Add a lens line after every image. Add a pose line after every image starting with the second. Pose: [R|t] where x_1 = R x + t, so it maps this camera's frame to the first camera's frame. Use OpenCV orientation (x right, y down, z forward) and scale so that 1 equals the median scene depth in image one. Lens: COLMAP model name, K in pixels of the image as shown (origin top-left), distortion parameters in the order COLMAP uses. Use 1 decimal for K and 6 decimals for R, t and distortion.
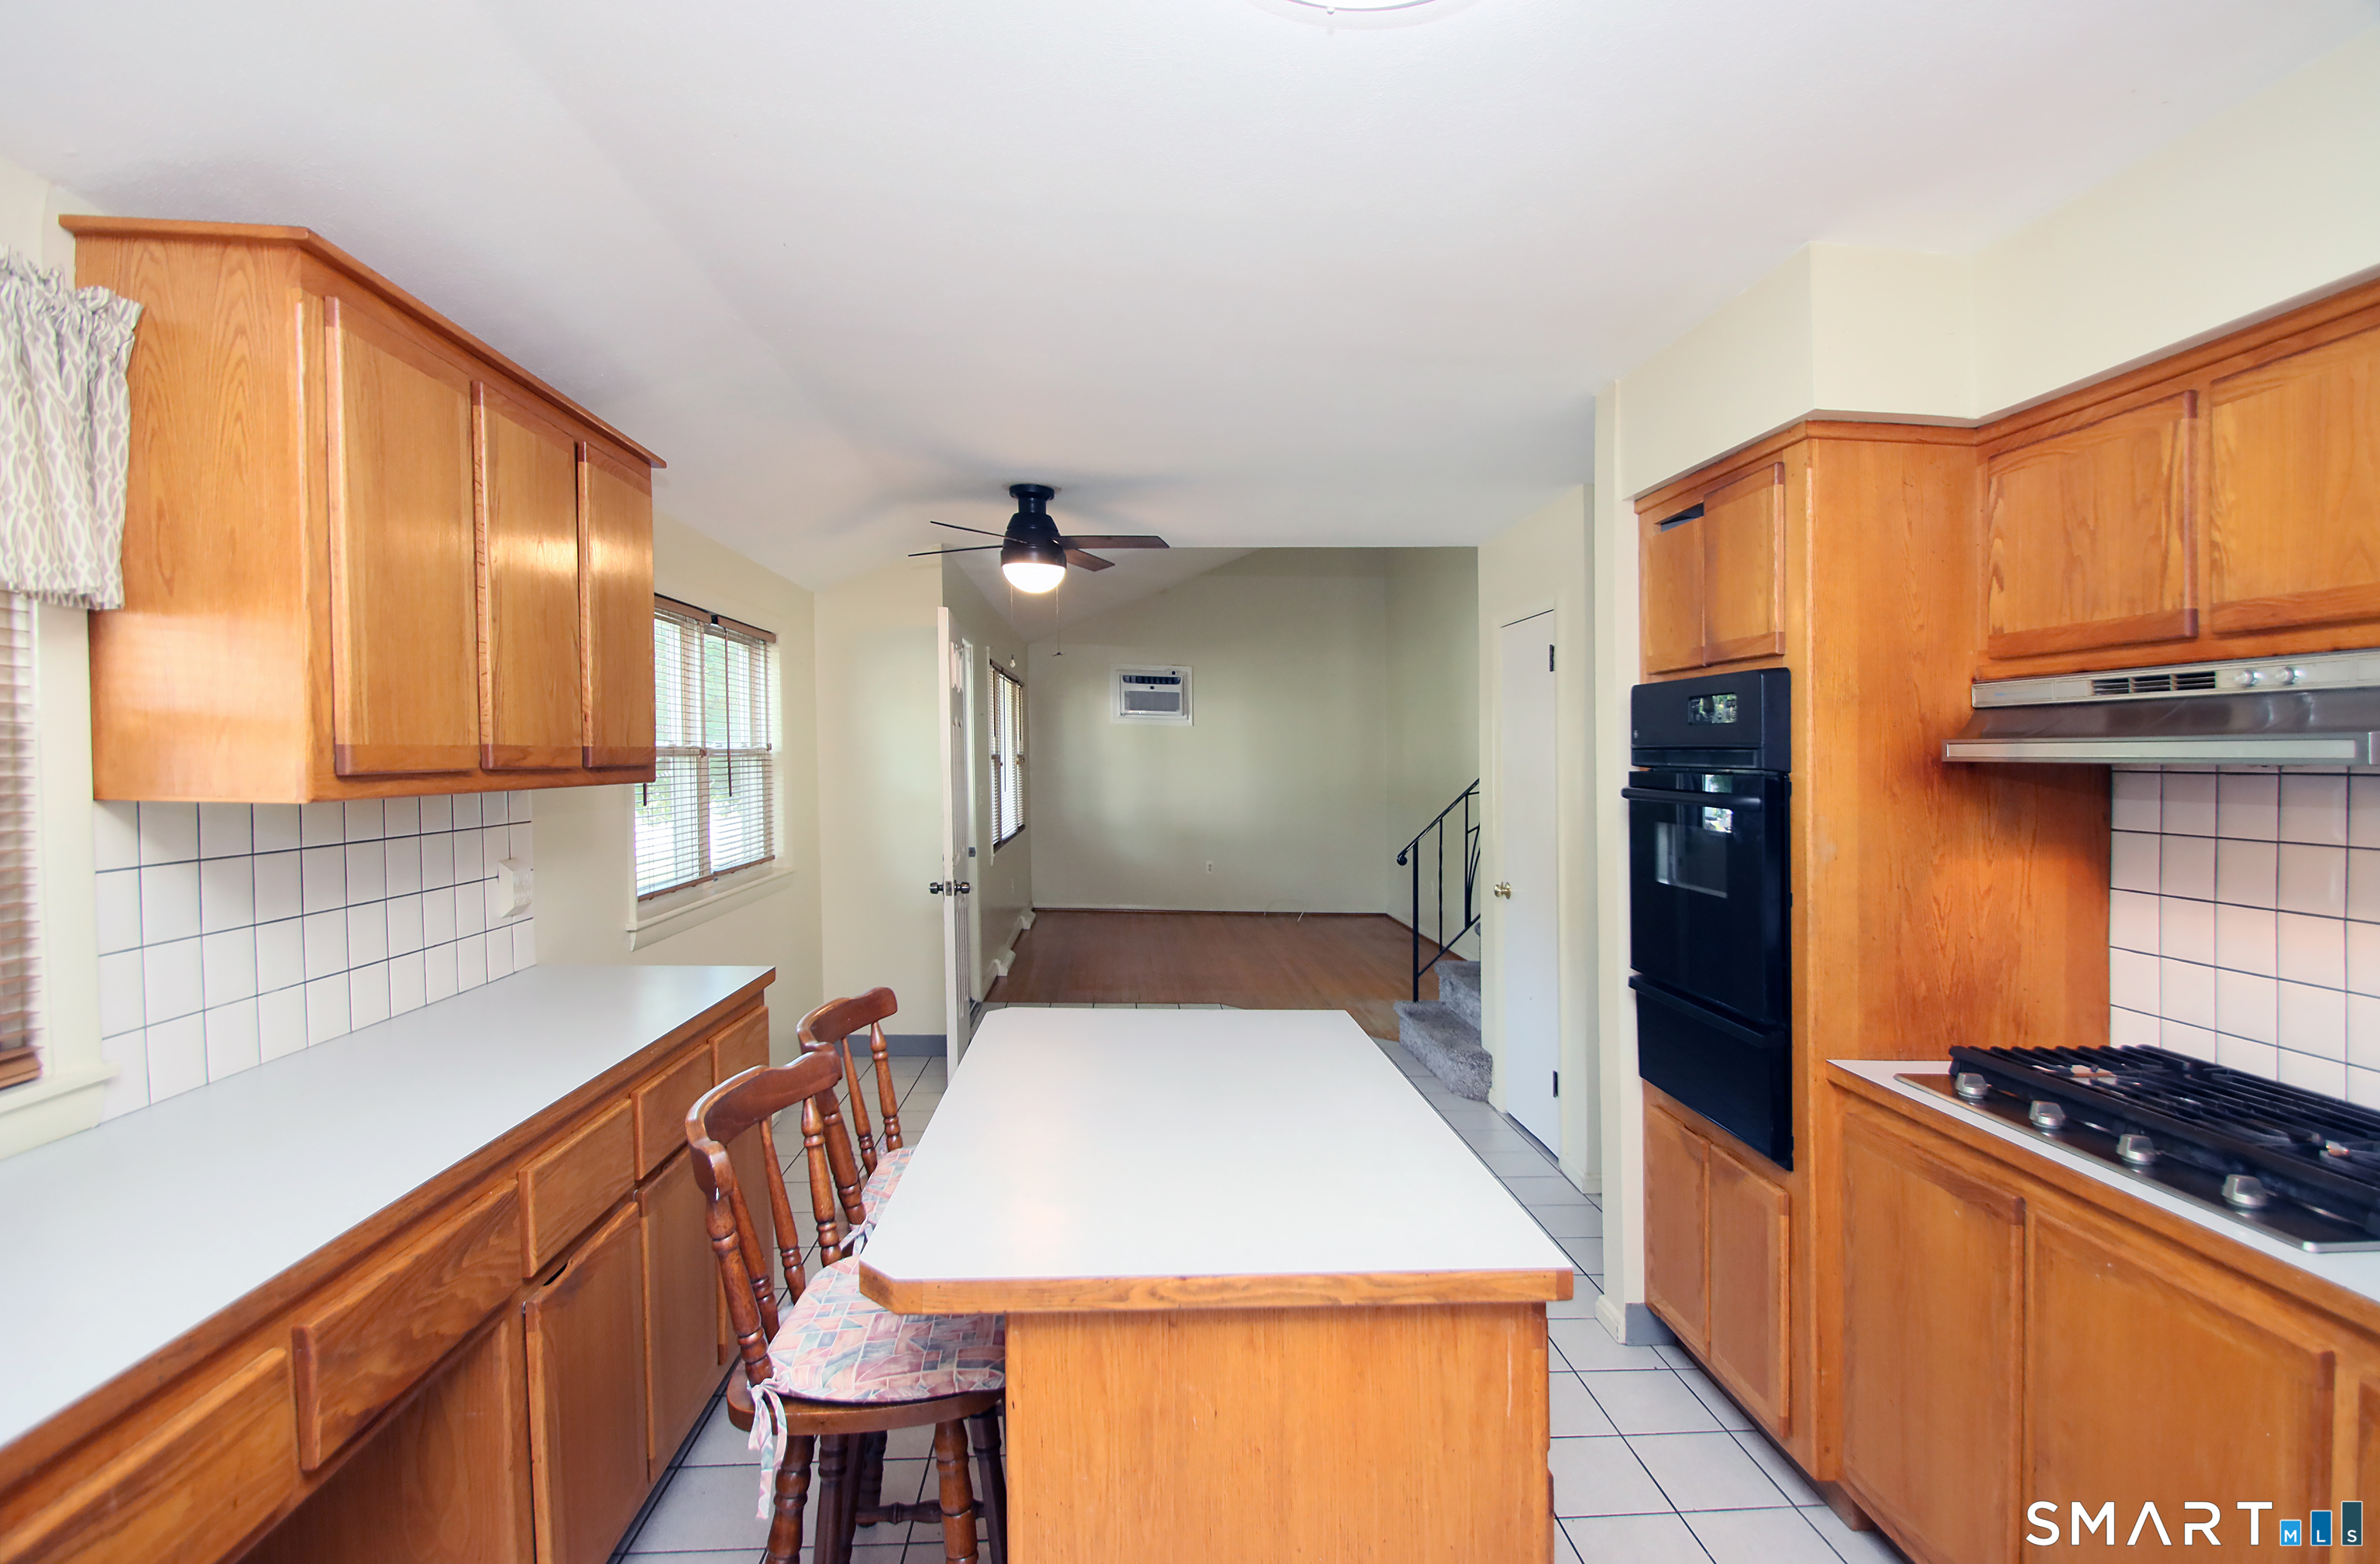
lens RADIAL K [[1072.5, 0, 1218.5], [0, 1072.5, 771.1], [0, 0, 1]] dist [0.000956, -0.010885]
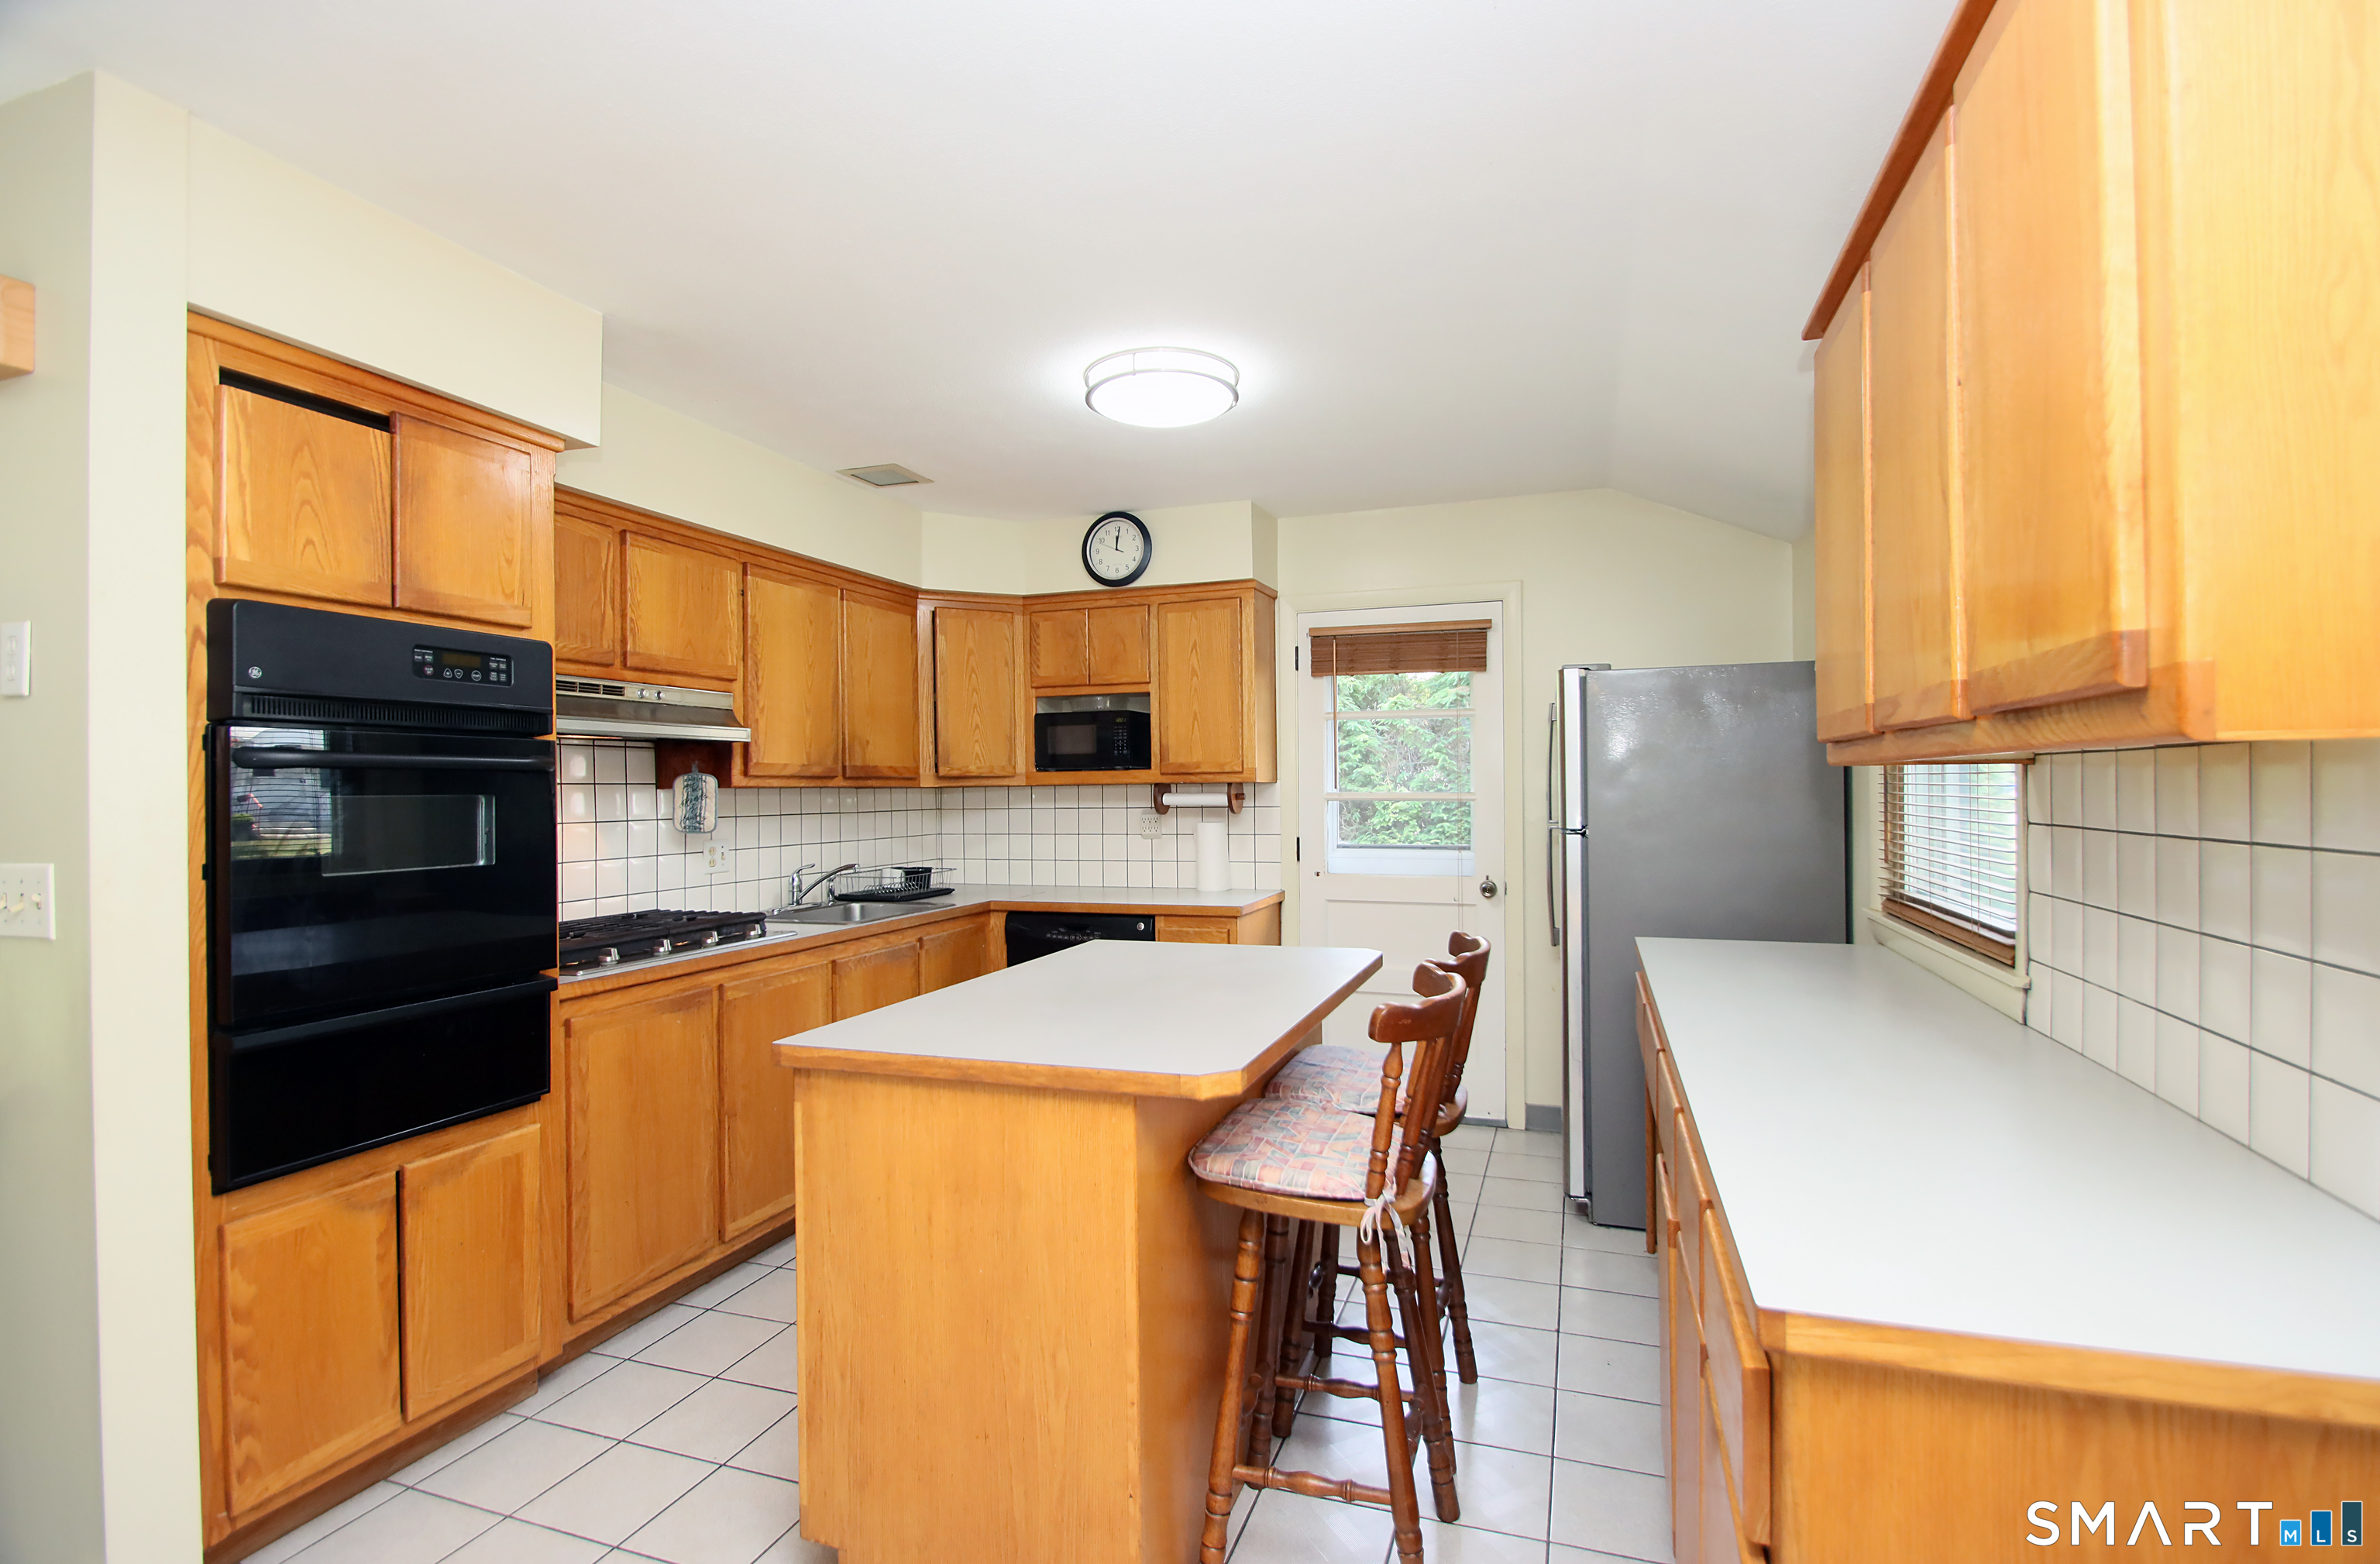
lens RADIAL K [[1250.7, 0, 1102.4], [0, 1250.7, 764.4], [0, 0, 1]] dist [0.000589, -0.012103]
pose [[-0.912650, -0.005077, 0.408710, -0.678103], [-0.002801, 0.999977, 0.006166, 0.024123], [-0.408732, 0.004483, -0.912643, 2.513012]]
